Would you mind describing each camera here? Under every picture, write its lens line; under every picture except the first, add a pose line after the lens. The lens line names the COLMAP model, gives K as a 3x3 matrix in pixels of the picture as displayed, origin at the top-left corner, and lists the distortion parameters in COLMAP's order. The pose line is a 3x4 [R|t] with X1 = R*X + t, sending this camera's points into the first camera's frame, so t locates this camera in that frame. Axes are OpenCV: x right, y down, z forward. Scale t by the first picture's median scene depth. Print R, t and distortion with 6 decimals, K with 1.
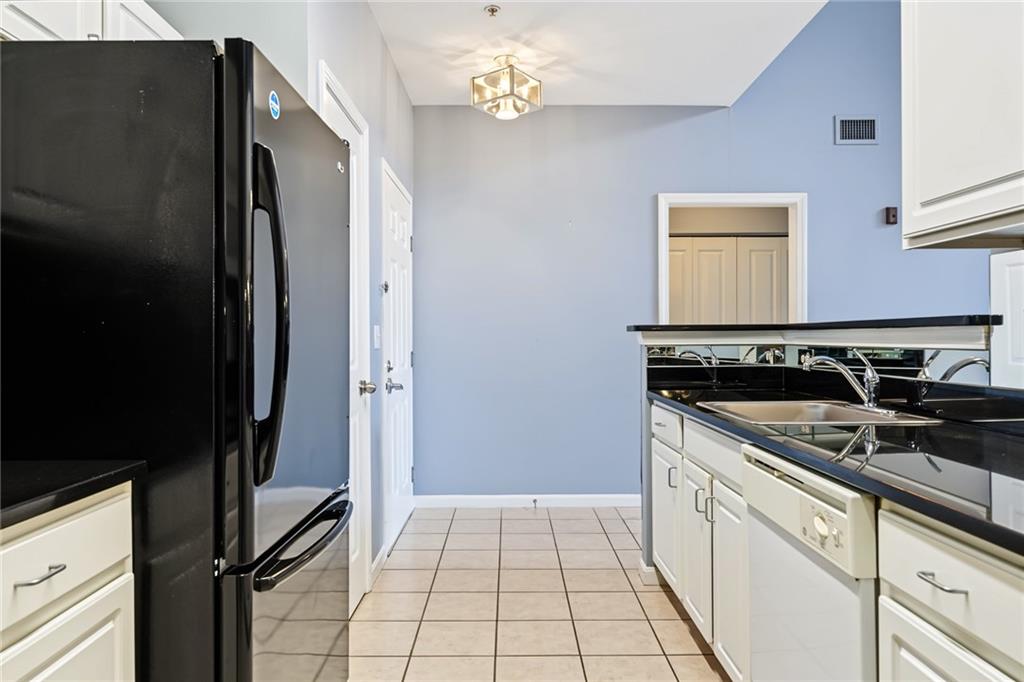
lens RADIAL K [[686.8, 0, 504.4], [0, 686.8, 341.6], [0, 0, 1]] dist [0.015989, -0.000253]
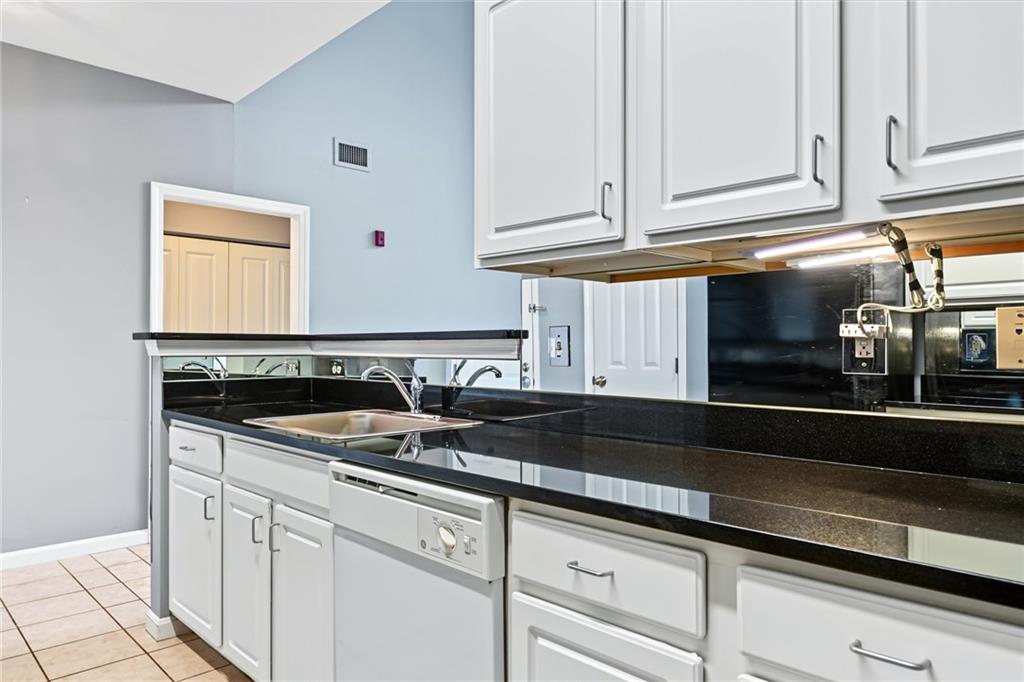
lens RADIAL K [[686.8, 0, 506.5], [0, 686.8, 342.8], [0, 0, 1]] dist [0.015989, -0.000253]
pose [[0.726421, 0.010234, 0.687174, -0.091228], [-0.000991, 0.999904, -0.013843, -0.000035], [-0.687250, 0.009375, 0.726361, 0.114345]]
